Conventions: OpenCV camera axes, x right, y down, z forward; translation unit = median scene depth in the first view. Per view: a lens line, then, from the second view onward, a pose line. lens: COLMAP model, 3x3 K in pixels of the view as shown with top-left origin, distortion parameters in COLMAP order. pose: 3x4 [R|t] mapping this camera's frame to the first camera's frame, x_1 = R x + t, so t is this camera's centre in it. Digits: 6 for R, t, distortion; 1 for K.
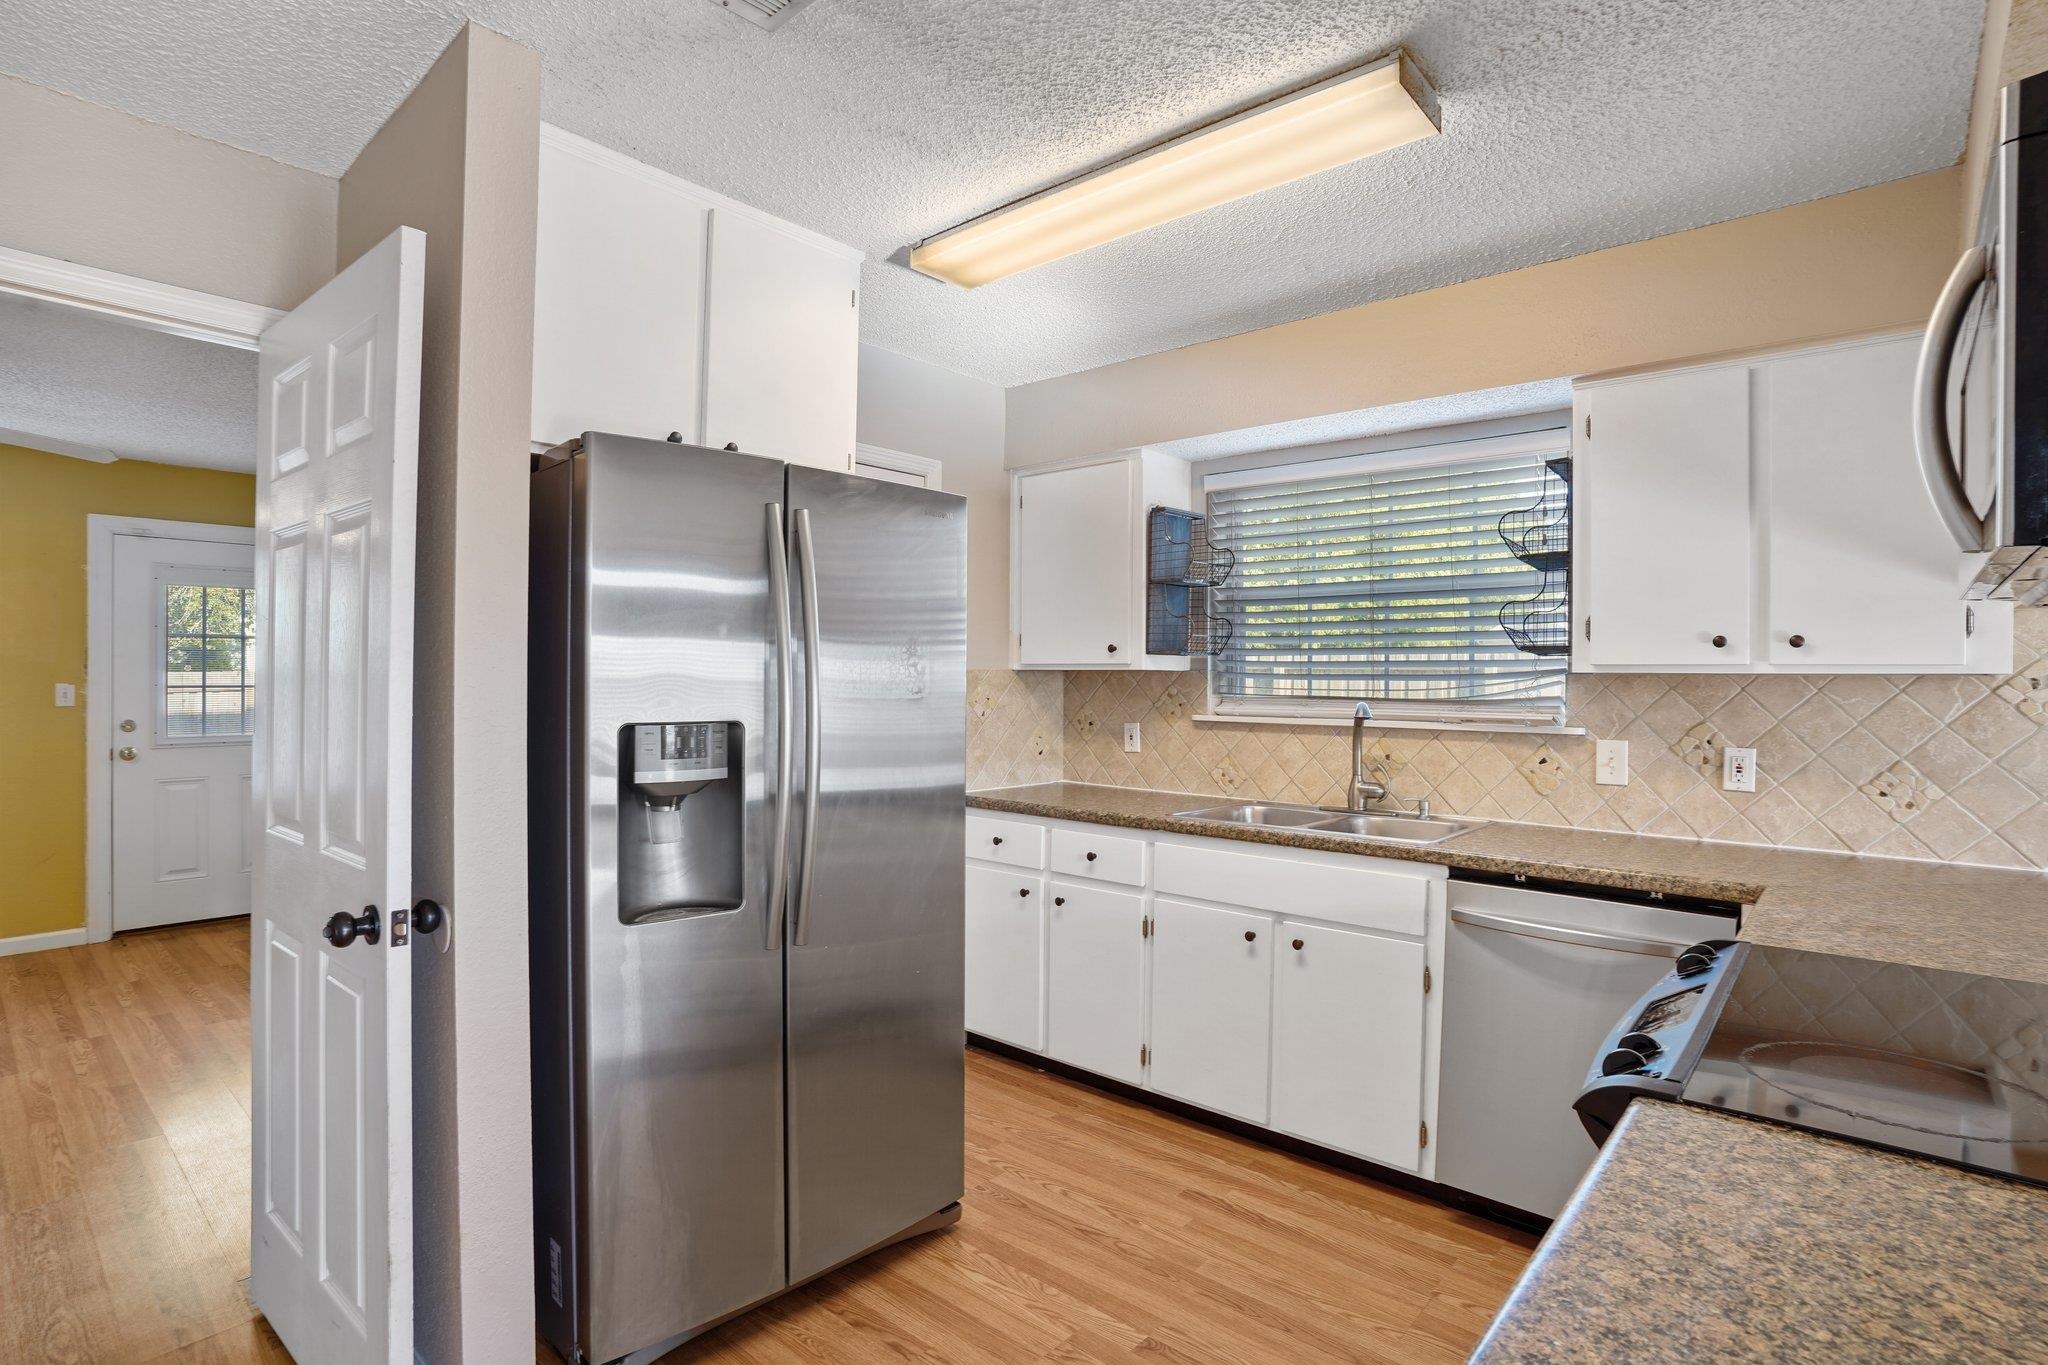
lens RADIAL K [[1014.6, 0, 1027.0], [0, 1014.6, 674.0], [0, 0, 1]] dist [-0.040706, 0.001302]
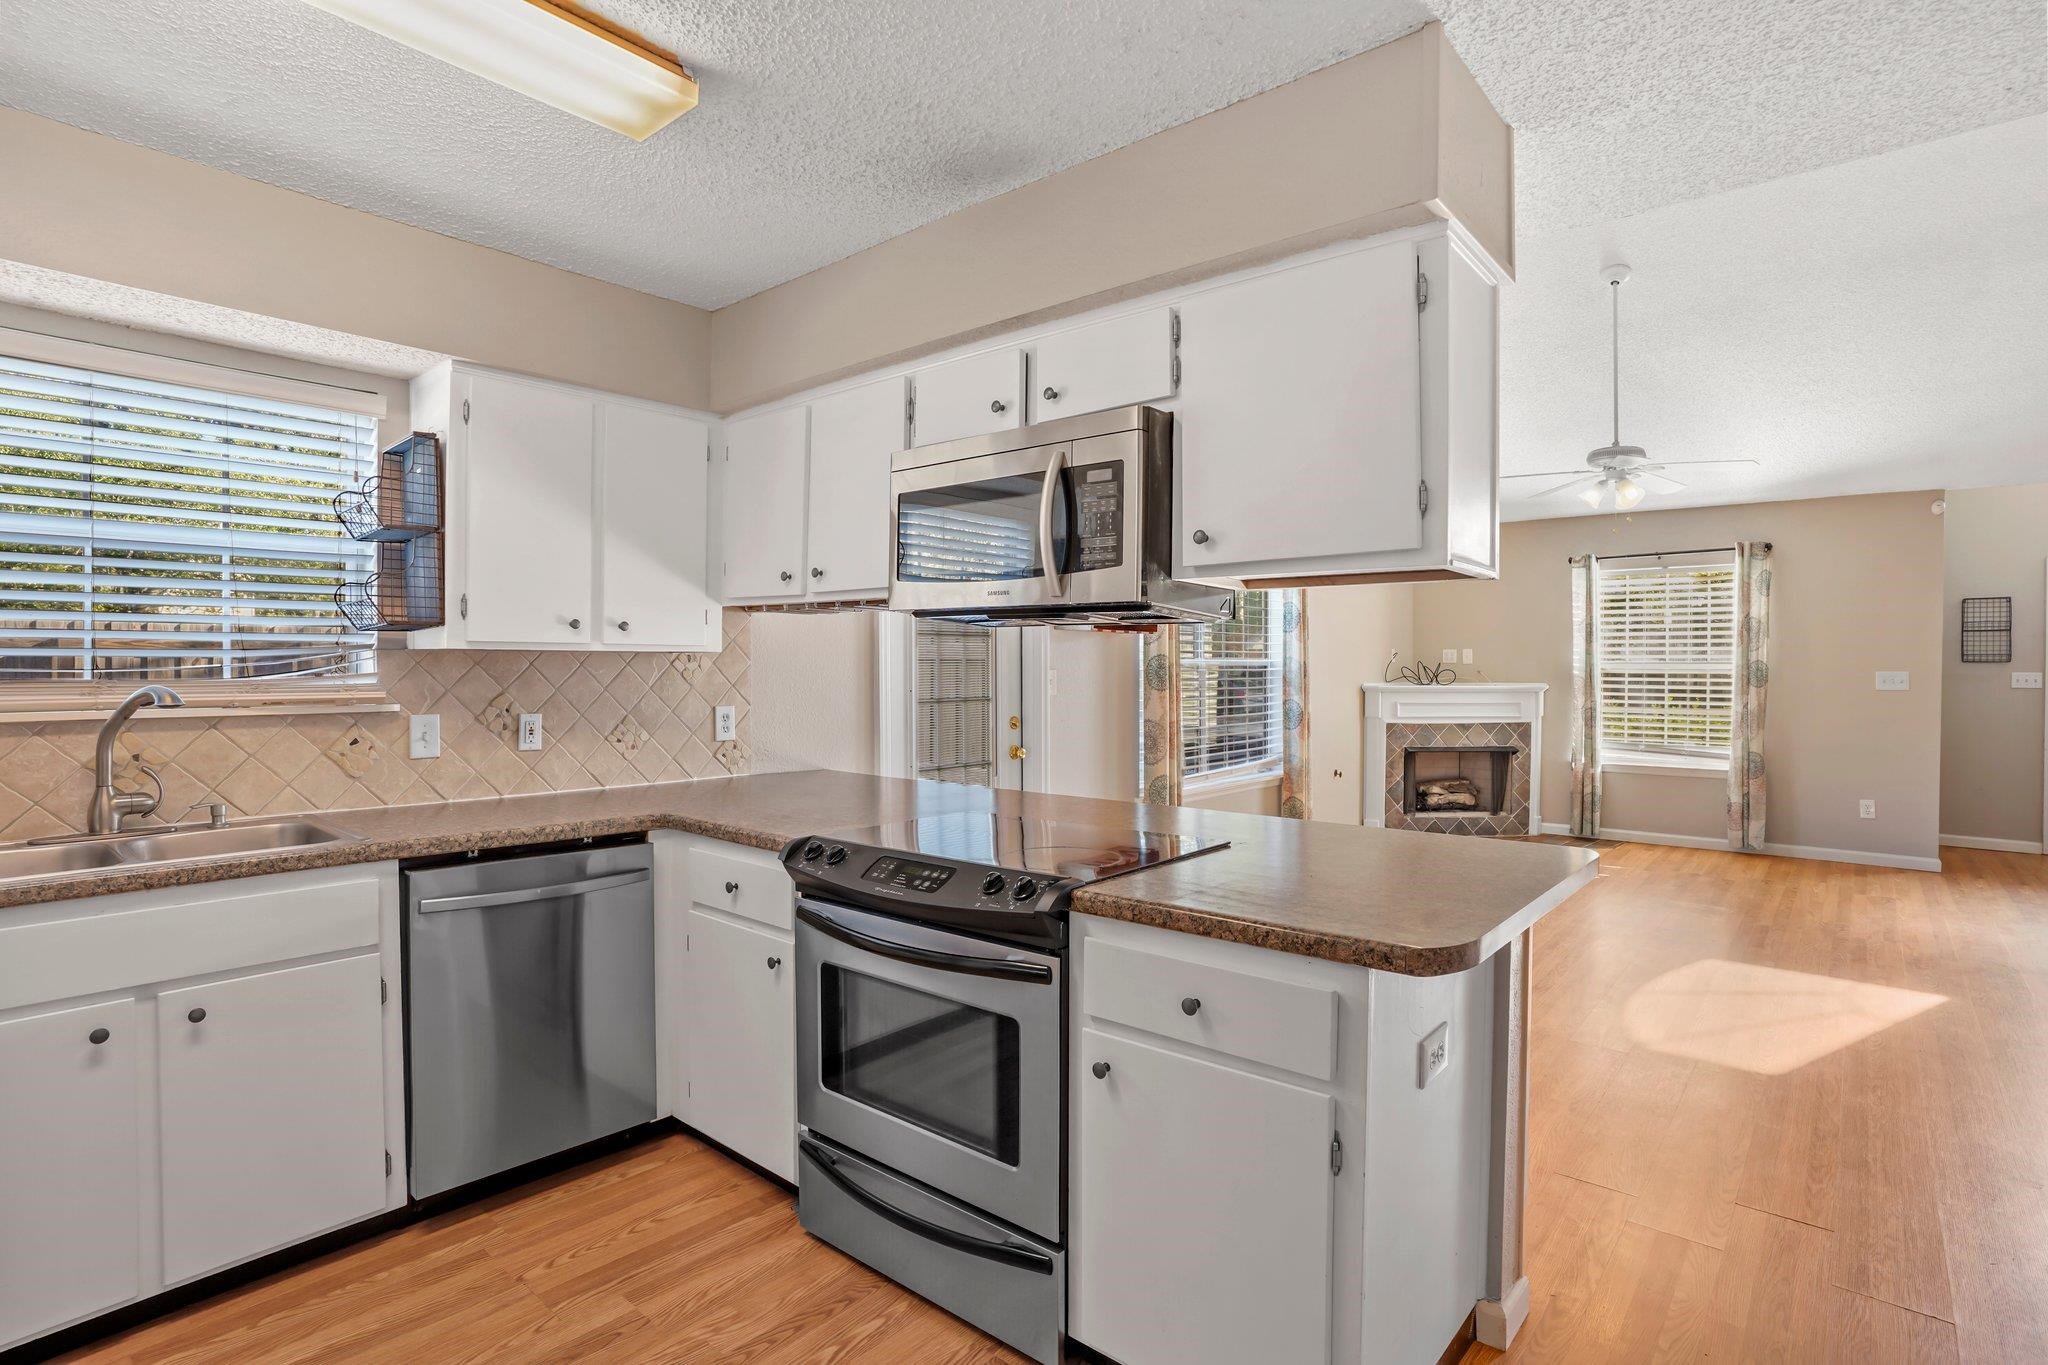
lens RADIAL K [[1014.6, 0, 1027.0], [0, 1014.6, 674.0], [0, 0, 1]] dist [-0.040706, 0.001302]
pose [[-0.018242, -0.019170, 0.999650, -0.501615], [-0.010064, 0.999769, 0.018989, -0.000769], [-0.999783, -0.009714, -0.018431, 0.456638]]
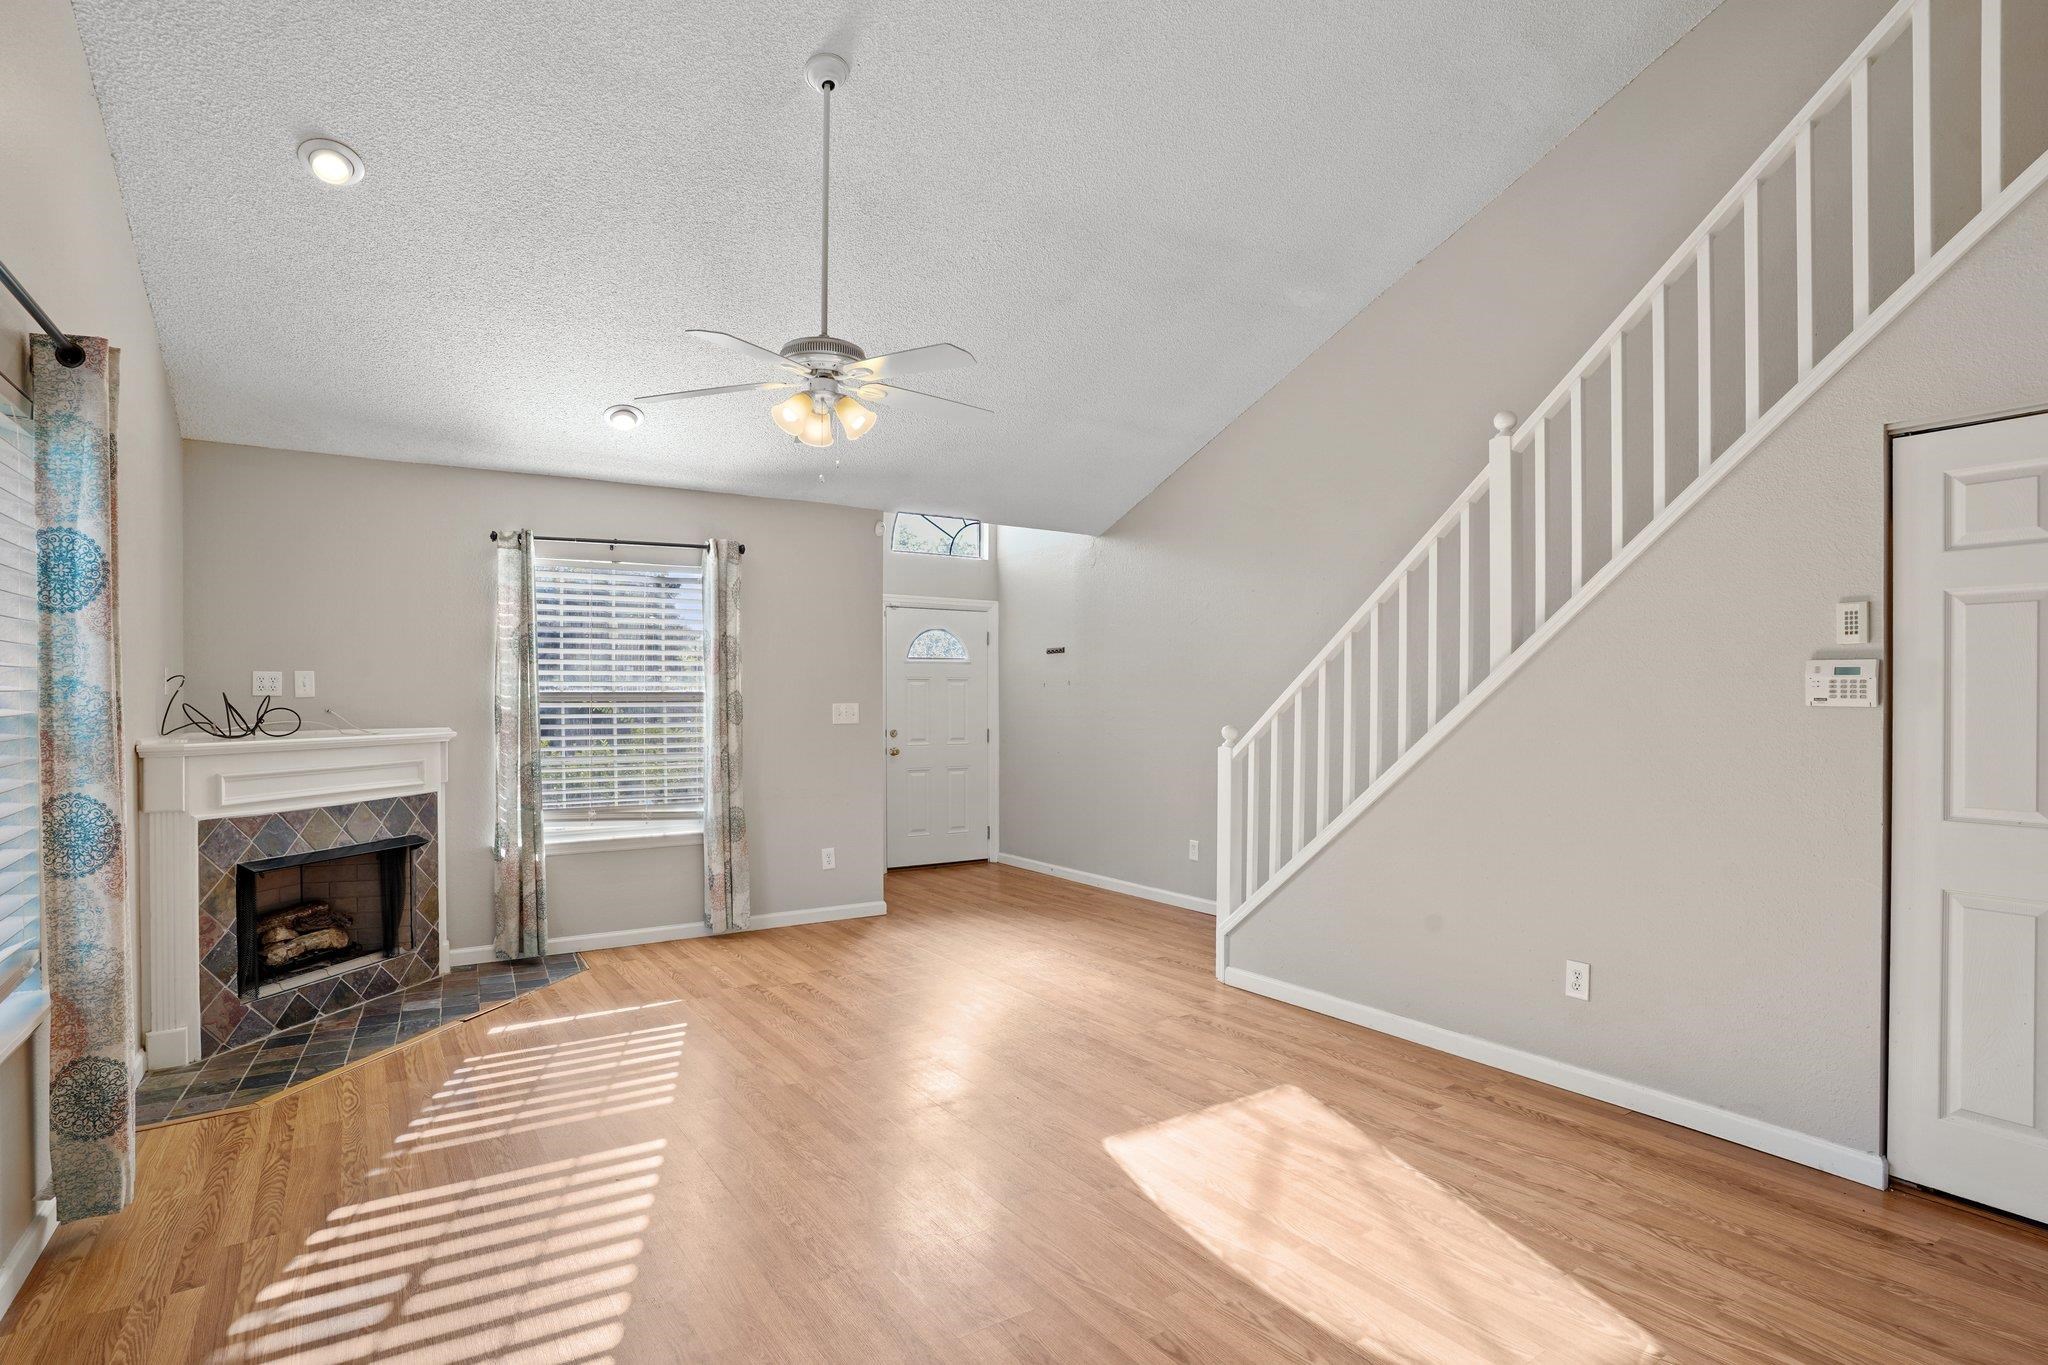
lens RADIAL K [[1030.6, 0, 1031.8], [0, 1030.6, 707.0], [0, 0, 1]] dist [-0.096109, 0.039388]
pose [[-0.967793, -0.007633, 0.251631, 1.070375], [-0.006481, 0.999964, 0.005408, 0.015872], [-0.251663, 0.003603, -0.967808, 0.376146]]
